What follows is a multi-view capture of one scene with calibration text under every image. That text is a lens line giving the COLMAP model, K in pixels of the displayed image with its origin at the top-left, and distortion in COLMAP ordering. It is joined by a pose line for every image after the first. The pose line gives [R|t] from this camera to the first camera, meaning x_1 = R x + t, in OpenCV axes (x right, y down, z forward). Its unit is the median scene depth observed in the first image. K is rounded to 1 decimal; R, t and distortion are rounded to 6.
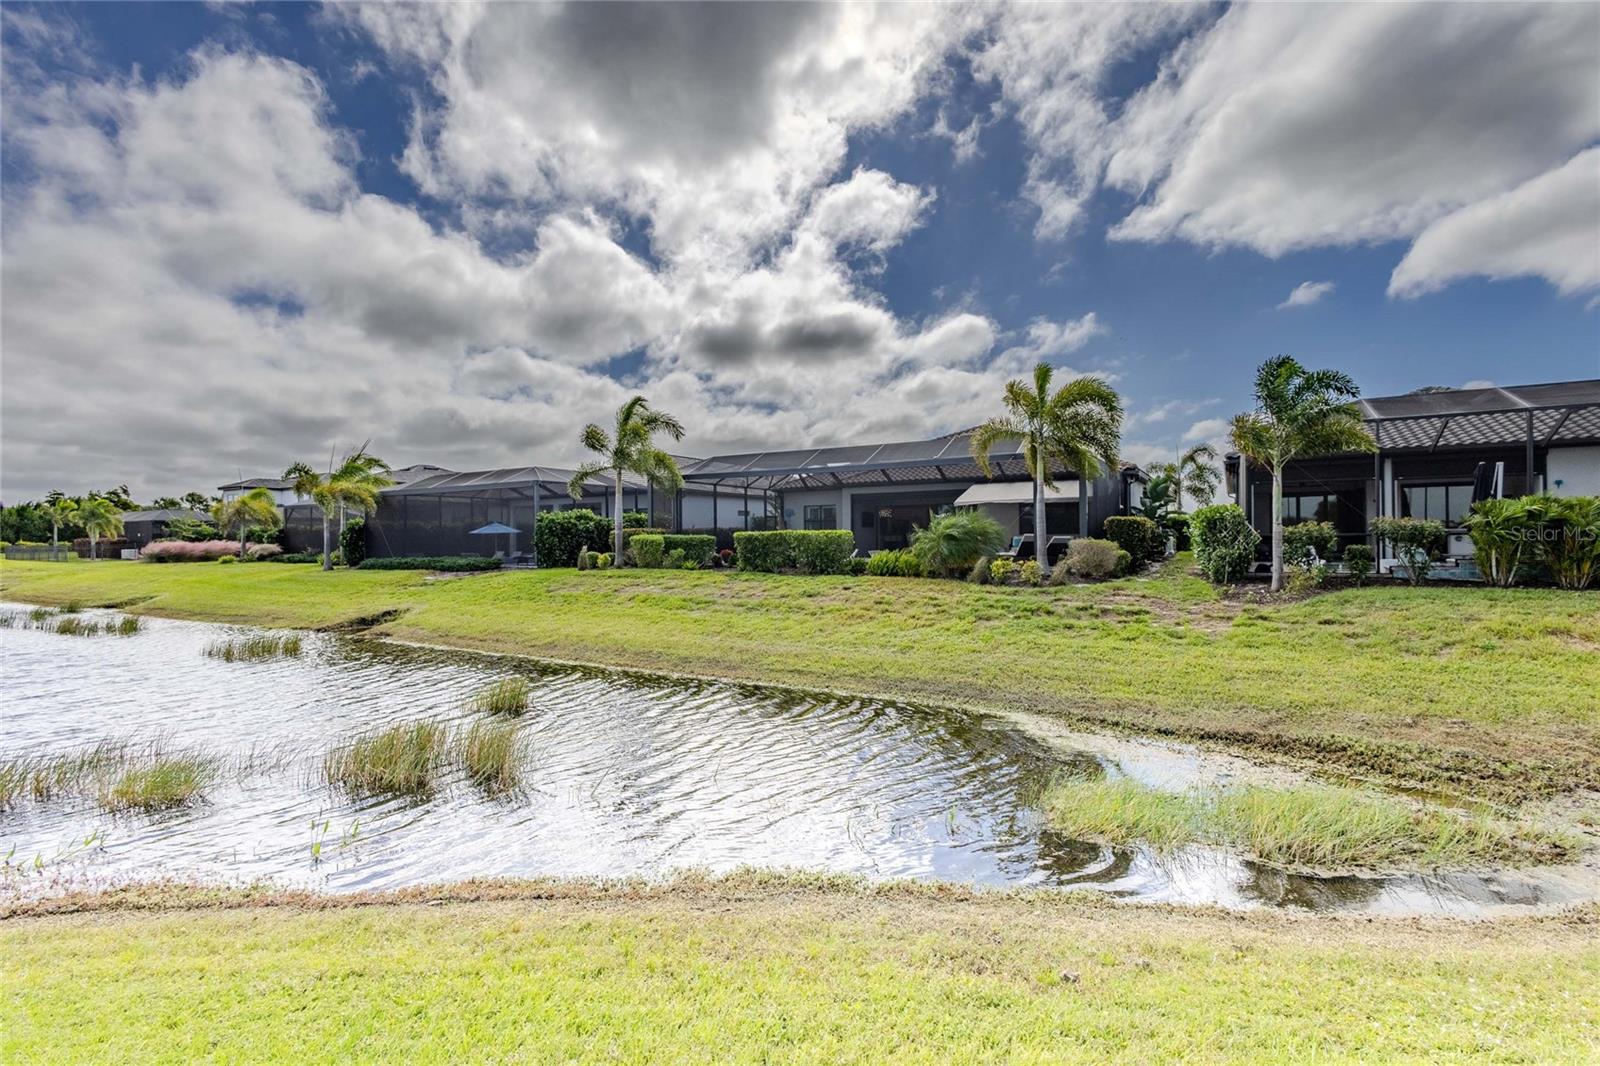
lens RADIAL K [[736.2, 0, 795.2], [0, 736.2, 534.9], [0, 0, 1]] dist [0.003306, 0.000135]
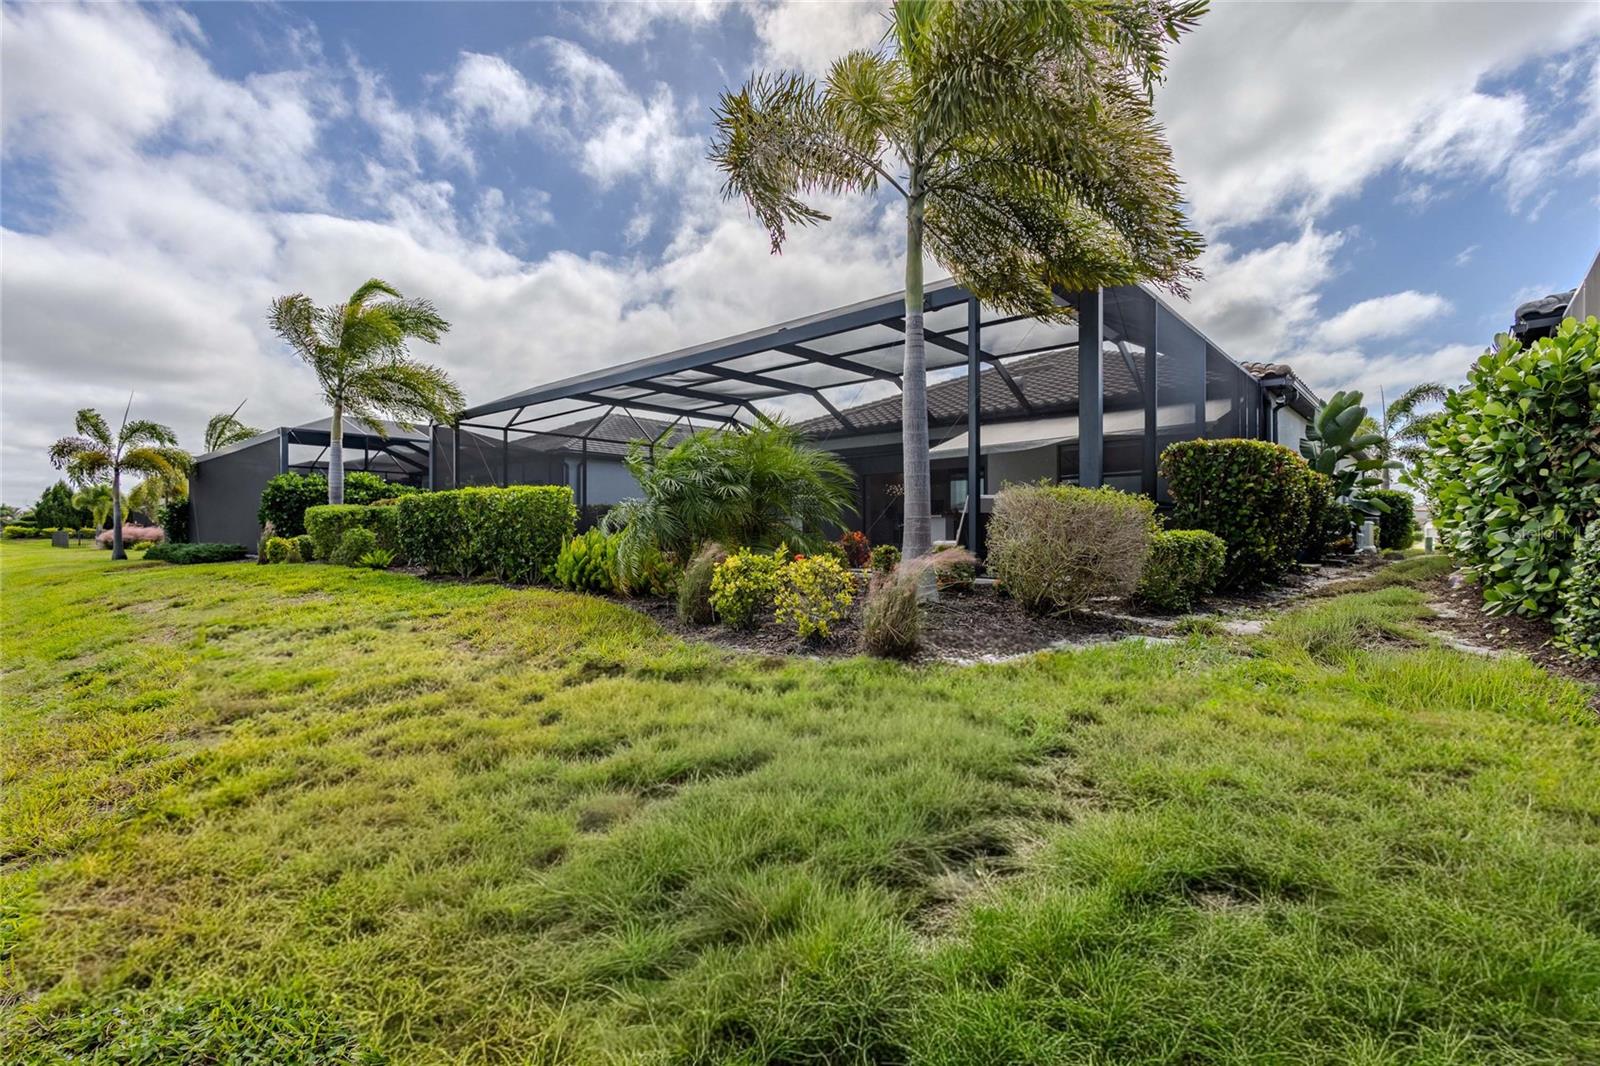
lens RADIAL K [[736.2, 0, 805.5], [0, 736.2, 535.3], [0, 0, 1]] dist [0.003306, 0.000135]
pose [[0.982840, 0.006435, -0.184350, 0.234151], [-0.006304, 0.999979, 0.001294, 0.017090], [0.184355, -0.000110, 0.982860, 0.449470]]
